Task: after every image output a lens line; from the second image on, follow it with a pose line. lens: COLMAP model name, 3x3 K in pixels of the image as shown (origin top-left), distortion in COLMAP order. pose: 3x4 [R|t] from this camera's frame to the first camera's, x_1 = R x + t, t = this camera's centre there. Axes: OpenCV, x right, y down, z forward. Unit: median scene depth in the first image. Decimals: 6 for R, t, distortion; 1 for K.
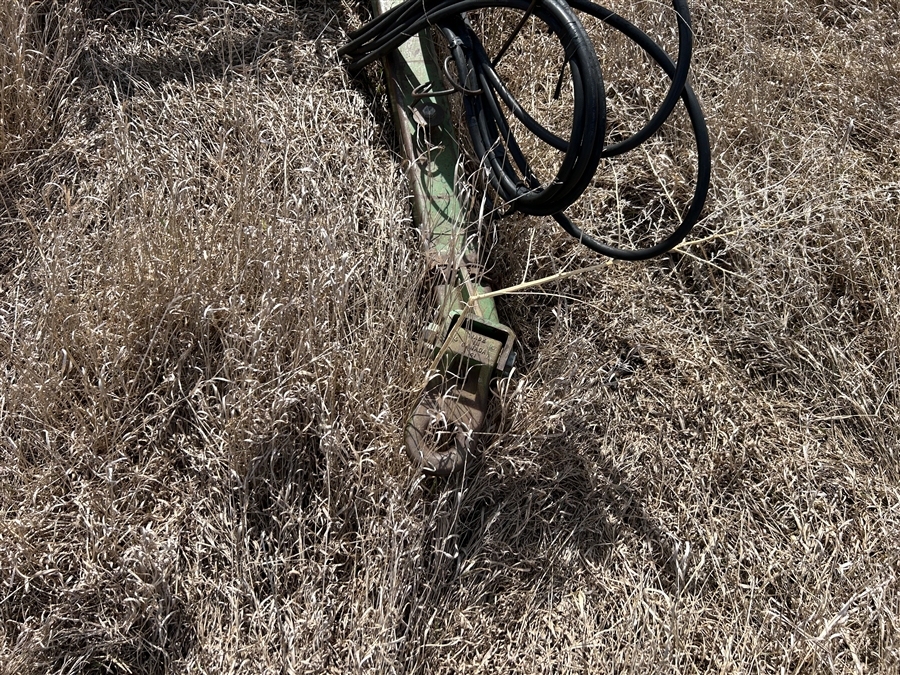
lens RADIAL K [[673.9, 0, 450.0], [0, 673.9, 337.5], [0, 0, 1]] dist [0.030963, -0.024253]
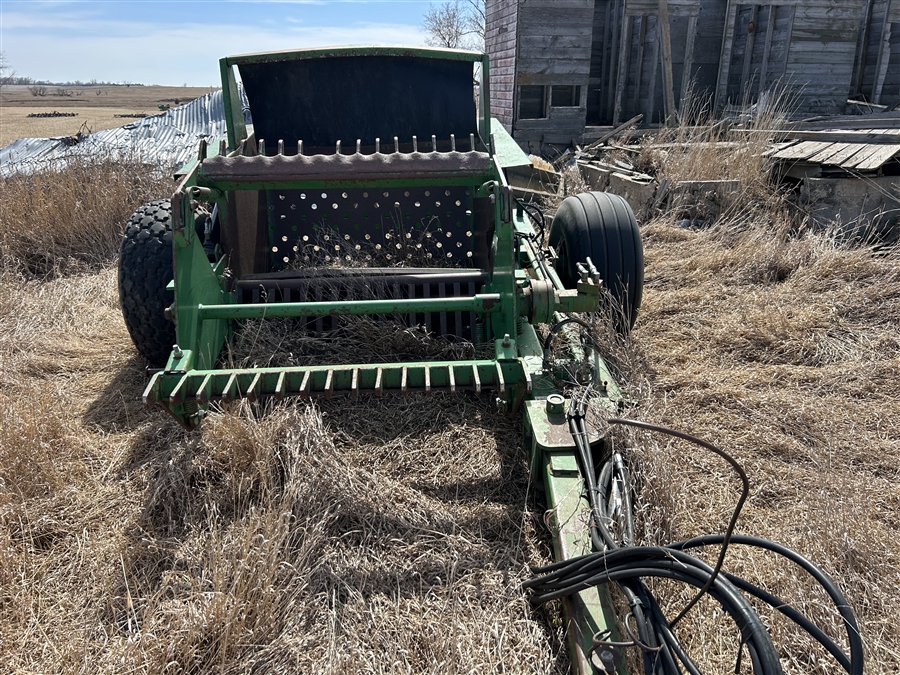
lens RADIAL K [[673.9, 0, 450.0], [0, 673.9, 337.5], [0, 0, 1]] dist [0.030963, -0.024253]
pose [[0.975838, 0.028805, -0.216587, -0.049227], [-0.160057, 0.769020, -0.618862, -0.010904], [0.148734, 0.638576, 0.755049, -0.167585]]
